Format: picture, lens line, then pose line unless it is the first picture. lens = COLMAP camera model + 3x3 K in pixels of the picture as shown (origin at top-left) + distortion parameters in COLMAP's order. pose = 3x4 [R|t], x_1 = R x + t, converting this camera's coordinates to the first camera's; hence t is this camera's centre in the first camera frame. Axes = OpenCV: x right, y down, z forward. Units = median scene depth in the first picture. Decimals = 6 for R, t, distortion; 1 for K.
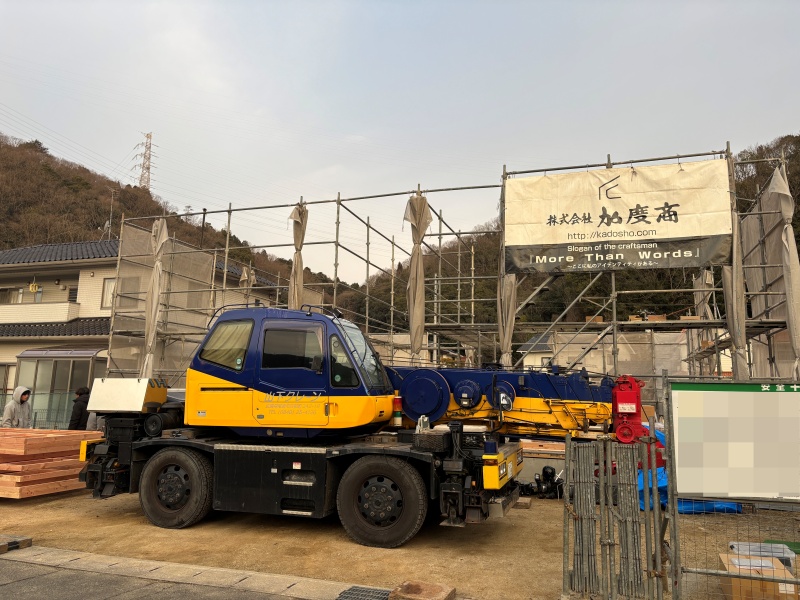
lens RADIAL K [[599.6, 0, 394.5], [0, 599.6, 298.3], [0, 0, 1]] dist [0.009158, -0.020243]
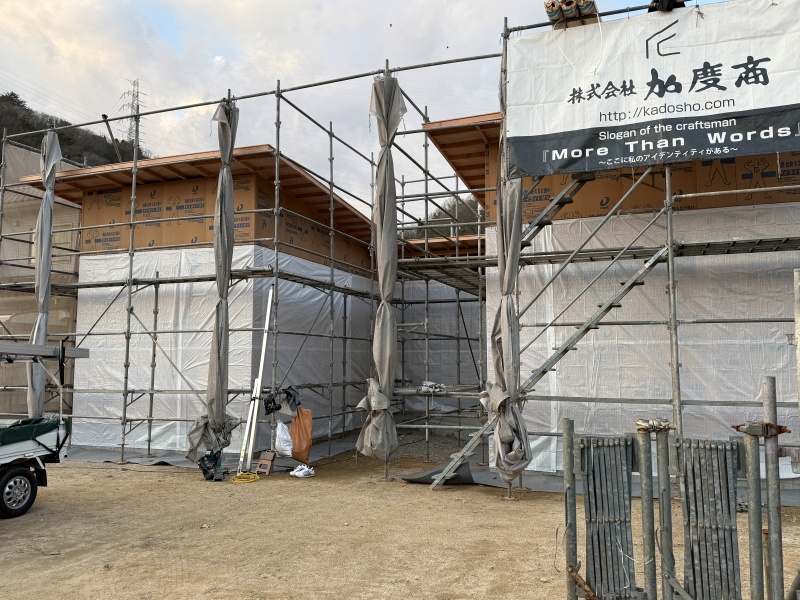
lens RADIAL K [[654.6, 0, 404.3], [0, 654.6, 305.5], [0, 0, 1]] dist [0.024997, -0.046612]
pose [[0.999429, -0.025019, -0.022698, 0.084320], [0.026534, 0.997258, 0.069079, 0.050424], [0.020908, -0.069642, 0.997353, 0.255679]]
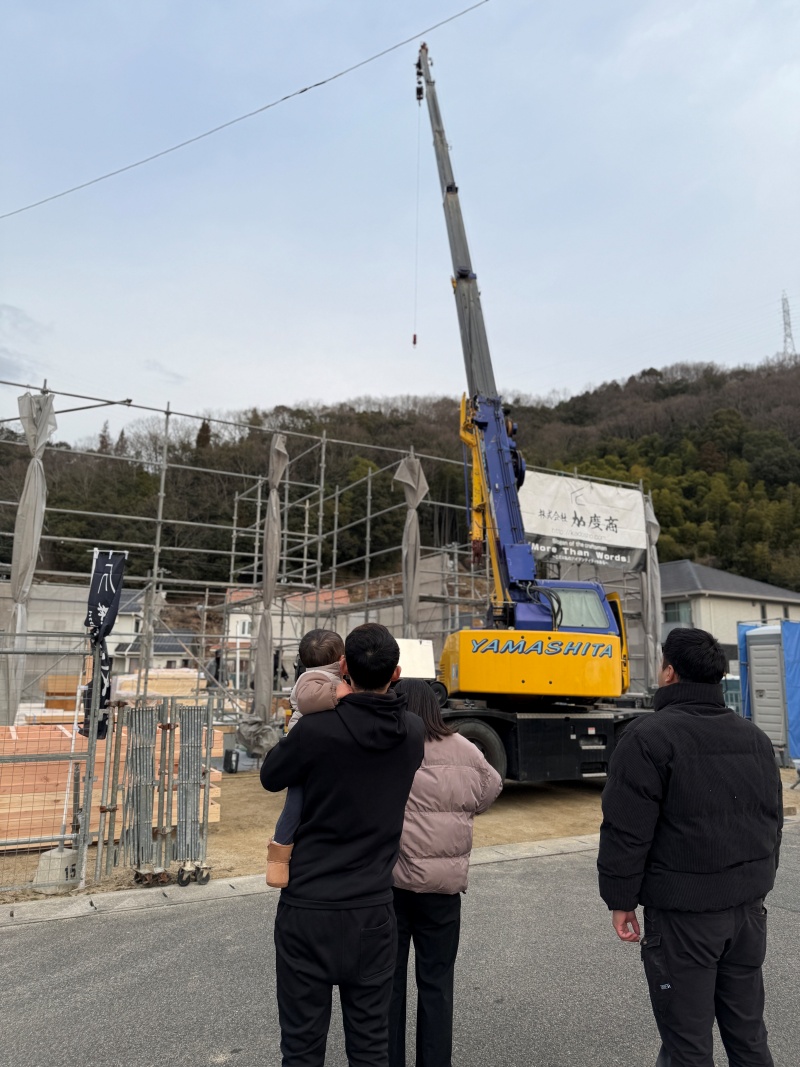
lens RADIAL K [[732.5, 0, 399.8], [0, 732.5, 527.7], [0, 0, 1]] dist [0.068721, 0.001168]
pose [[0.691488, 0.141380, 0.708418, -0.940282], [-0.120105, 0.989513, -0.080244, 0.042972], [-0.712334, -0.029597, 0.701216, 0.214392]]
